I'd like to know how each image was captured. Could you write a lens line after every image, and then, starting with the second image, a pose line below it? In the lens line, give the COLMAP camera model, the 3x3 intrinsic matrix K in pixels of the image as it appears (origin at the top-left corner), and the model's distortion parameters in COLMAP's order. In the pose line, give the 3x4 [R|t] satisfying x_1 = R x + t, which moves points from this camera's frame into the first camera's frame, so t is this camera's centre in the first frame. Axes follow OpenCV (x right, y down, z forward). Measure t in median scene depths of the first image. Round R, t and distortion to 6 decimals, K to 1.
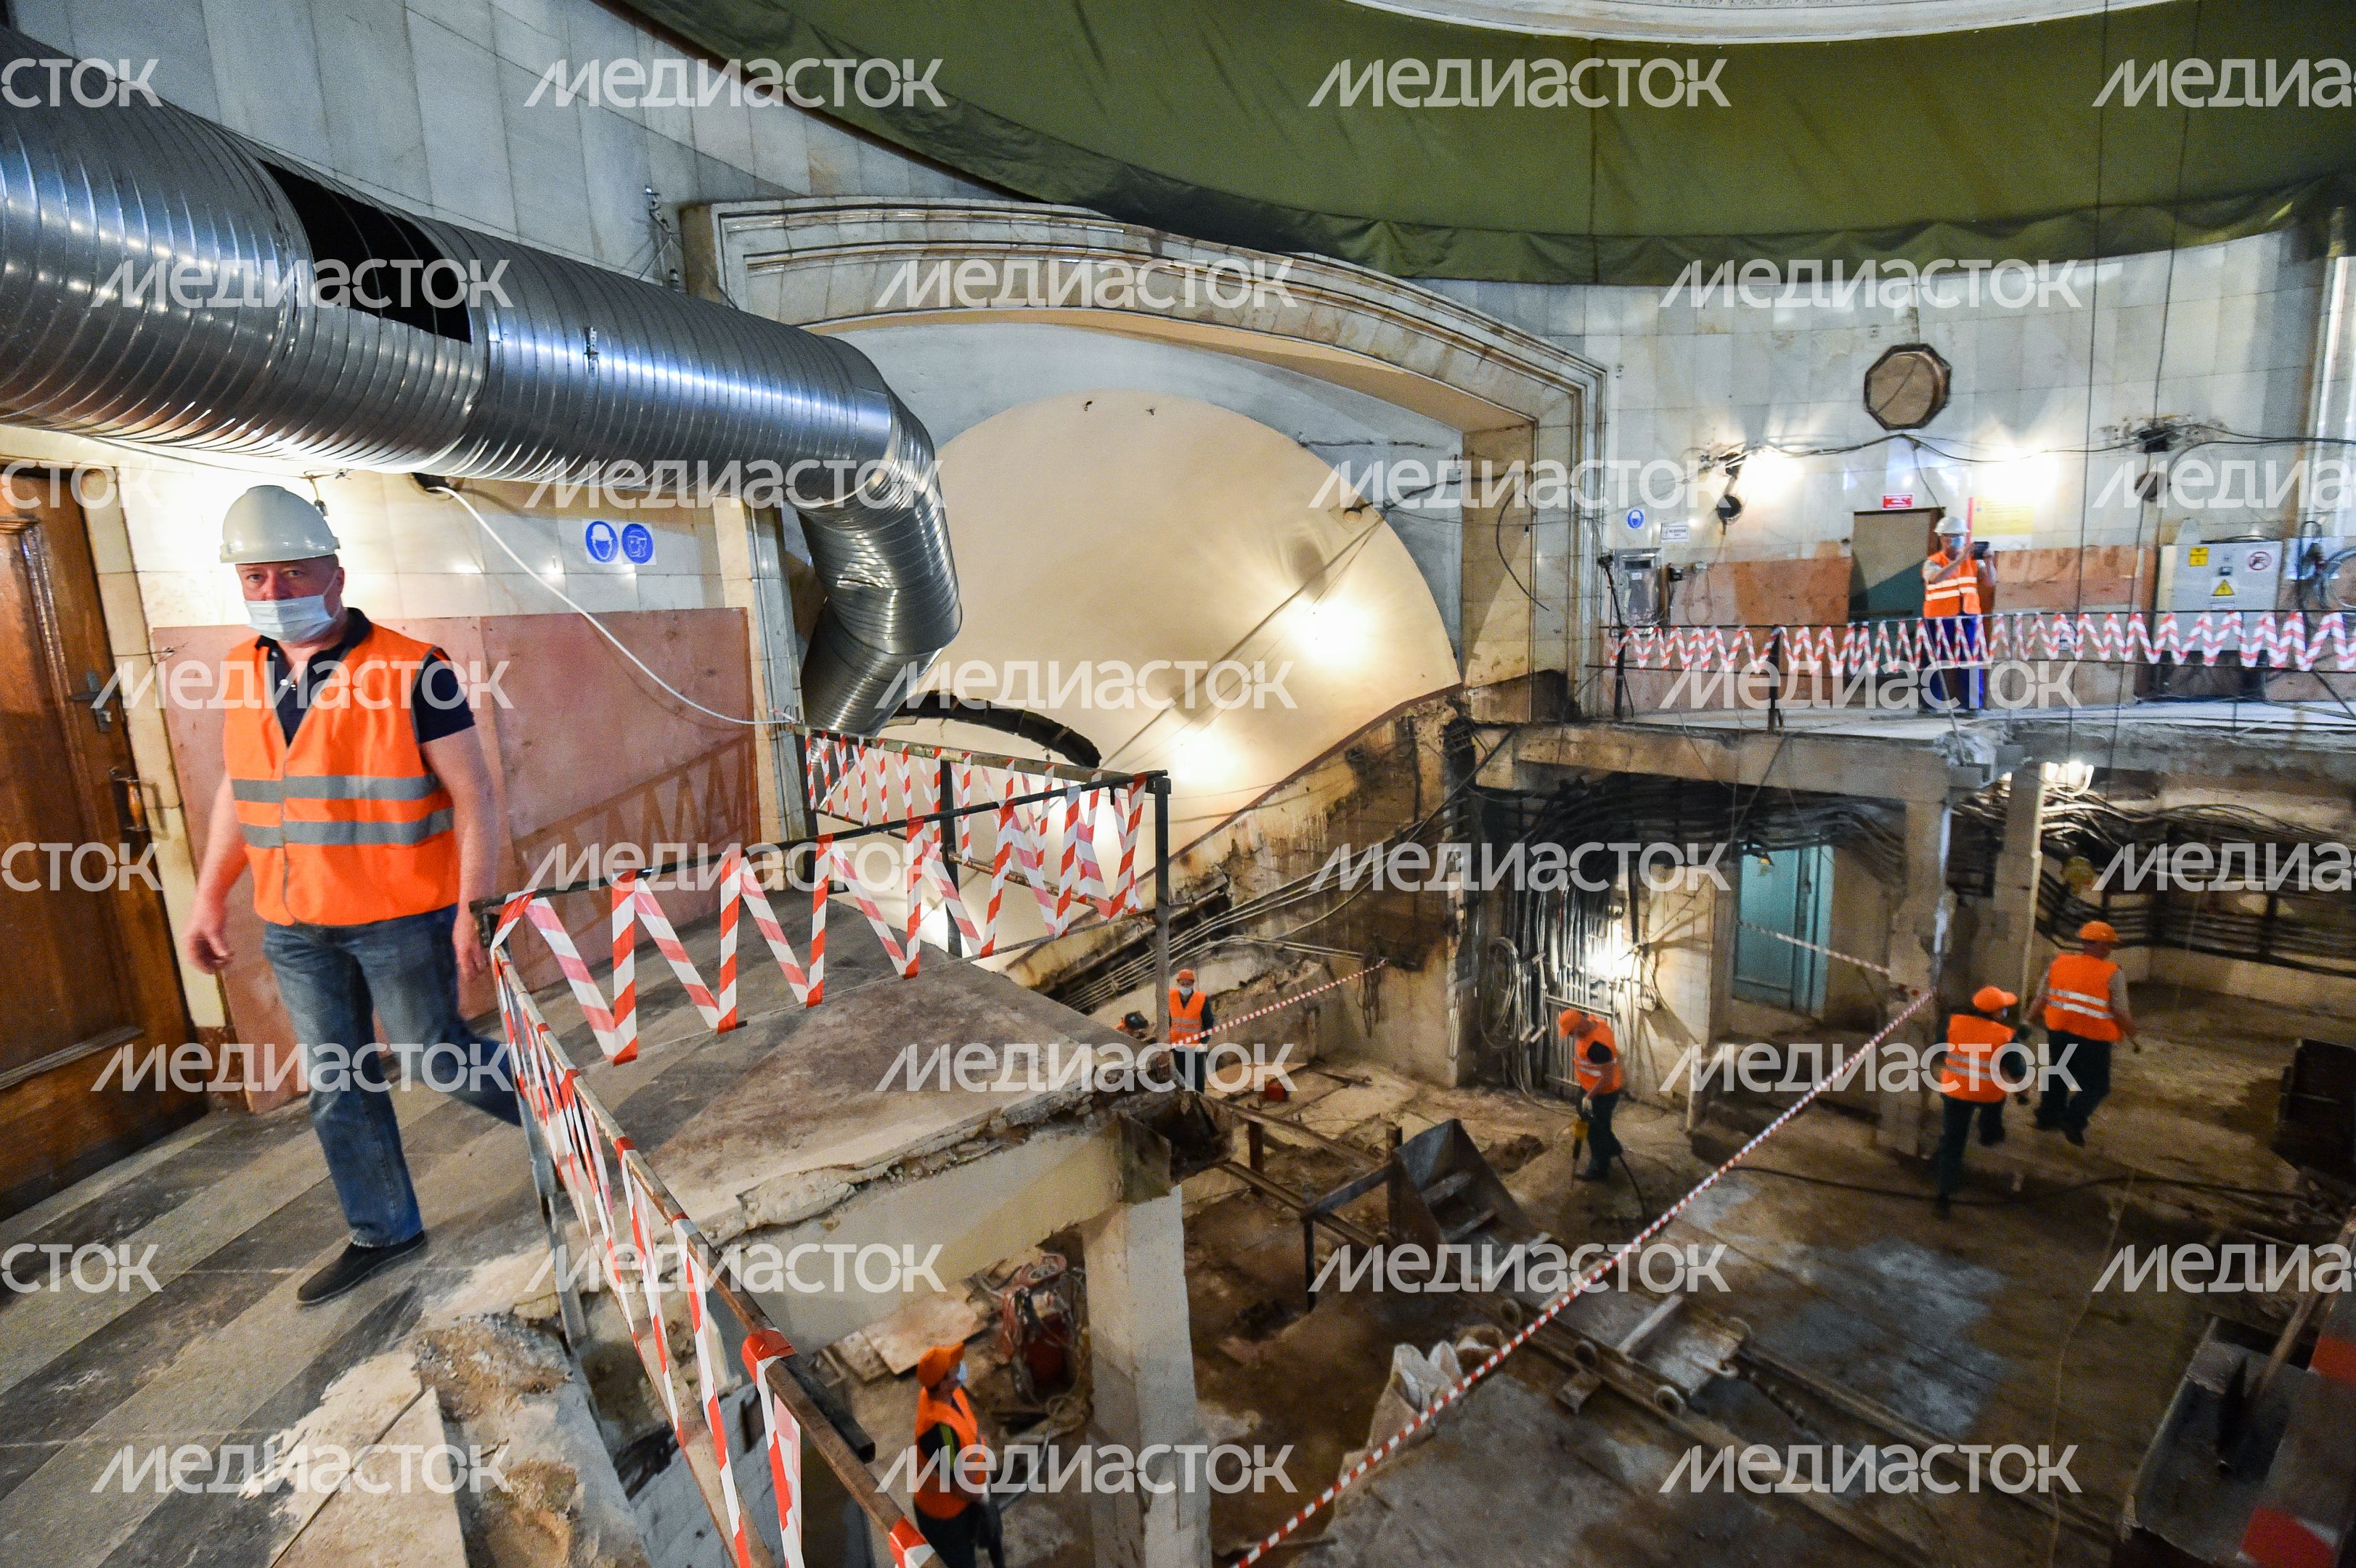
lens RADIAL K [[1071.9, 0, 1159.2], [0, 1071.9, 802.3], [0, 0, 1]] dist [-0.006623, -0.010190]
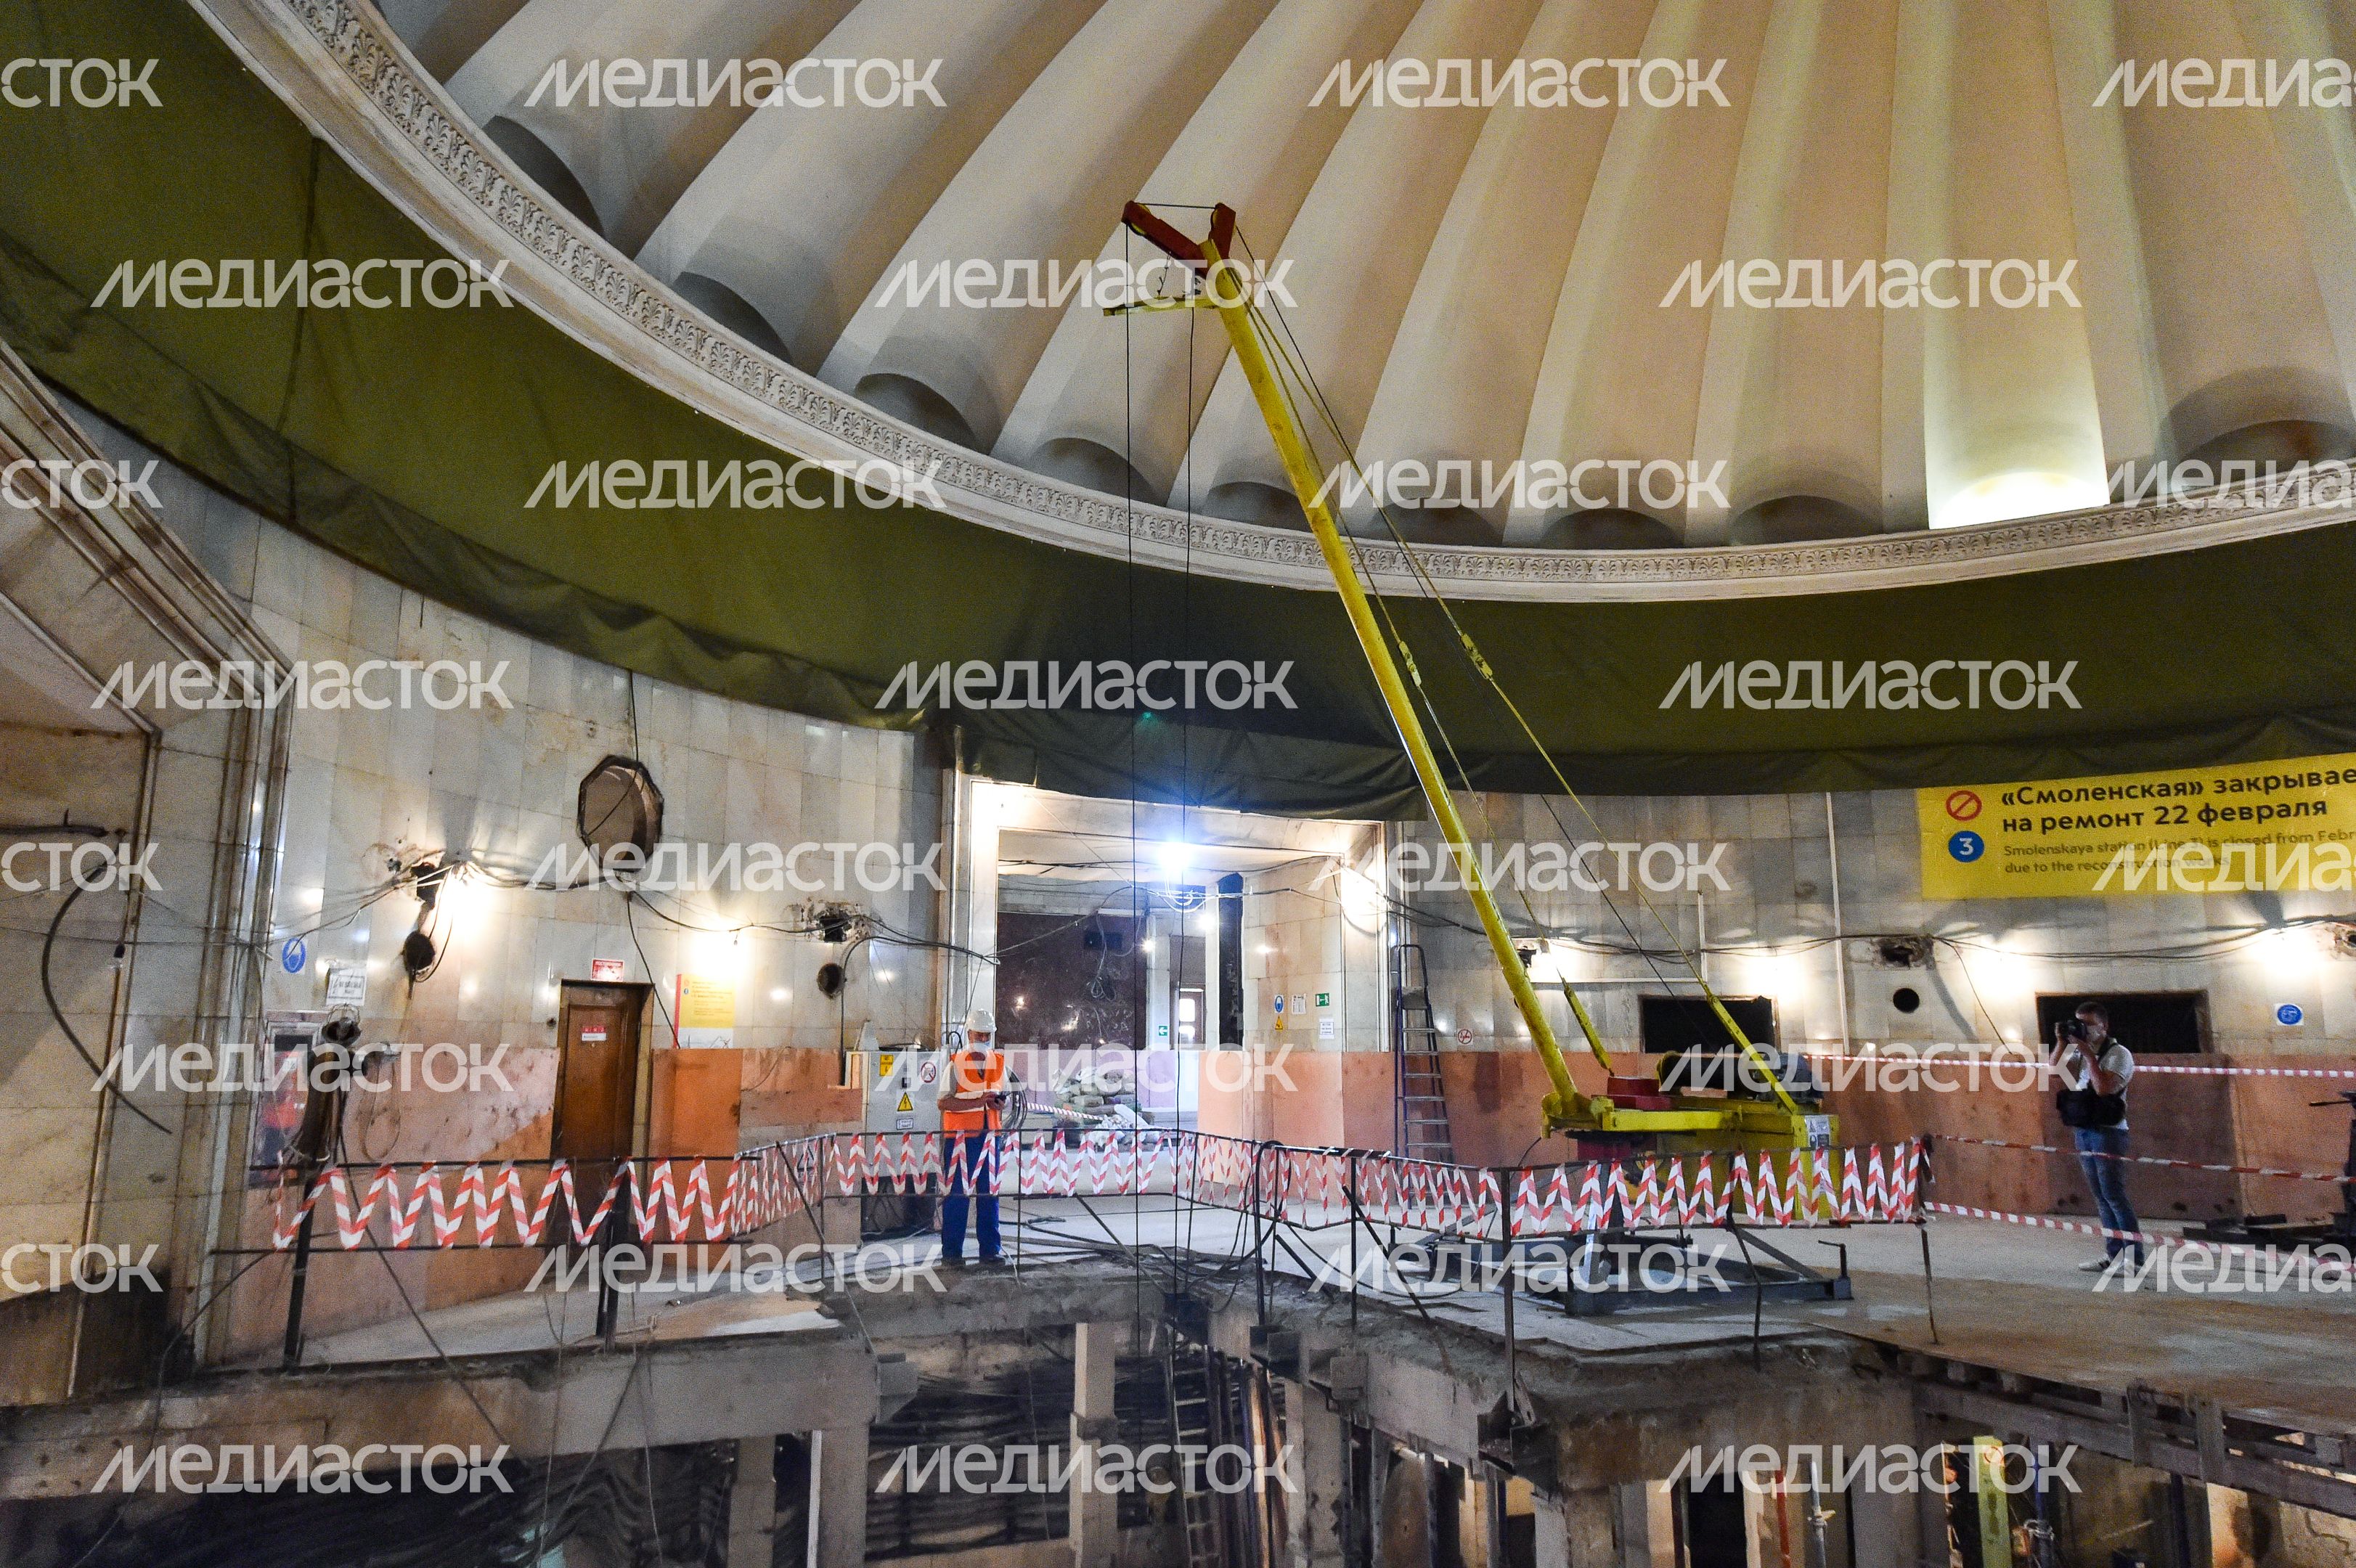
lens RADIAL K [[1503.7, 0, 1169.9], [0, 1503.7, 793.8], [0, 0, 1]] dist [0.034735, -0.025288]
pose [[0.257196, 0.210206, 0.943220, -0.160470], [0.161976, 0.952869, -0.256524, -0.080199], [-0.952688, 0.218756, 0.211026, 0.415809]]
